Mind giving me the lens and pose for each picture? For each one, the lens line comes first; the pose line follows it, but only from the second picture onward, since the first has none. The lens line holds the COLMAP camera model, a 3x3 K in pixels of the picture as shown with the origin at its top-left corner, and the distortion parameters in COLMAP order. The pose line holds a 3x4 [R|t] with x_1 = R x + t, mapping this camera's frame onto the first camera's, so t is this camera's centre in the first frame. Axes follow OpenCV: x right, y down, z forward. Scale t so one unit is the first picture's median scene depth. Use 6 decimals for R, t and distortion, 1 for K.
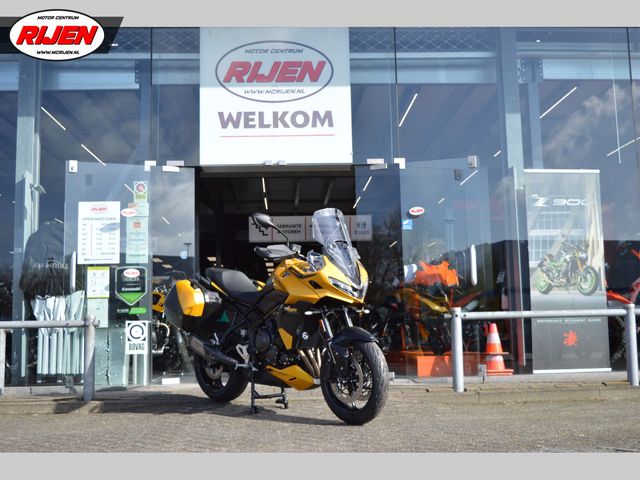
lens RADIAL K [[806.2, 0, 320.0], [0, 806.2, 240.0], [0, 0, 1]] dist [-0.017055, -0.007184]
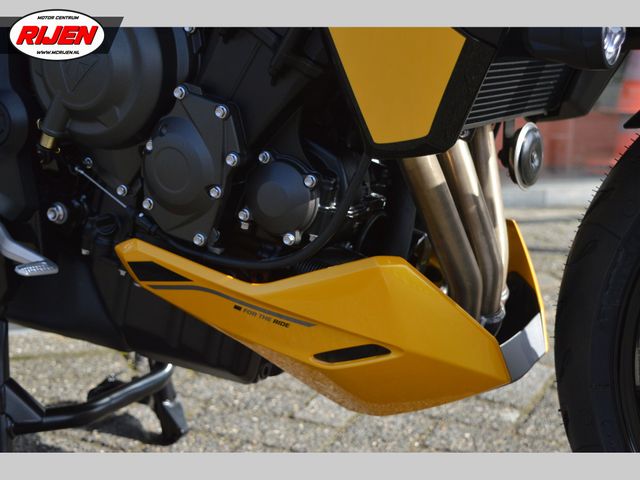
lens RADIAL K [[1229.4, 0, 320.0], [0, 1229.4, 240.0], [0, 0, 1]] dist [0.047792, 0.090323]
pose [[0.952331, -0.008668, 0.304944, -0.072620], [-0.072942, 0.964132, 0.255202, 0.073037], [-0.296218, -0.265280, 0.917541, 0.584830]]
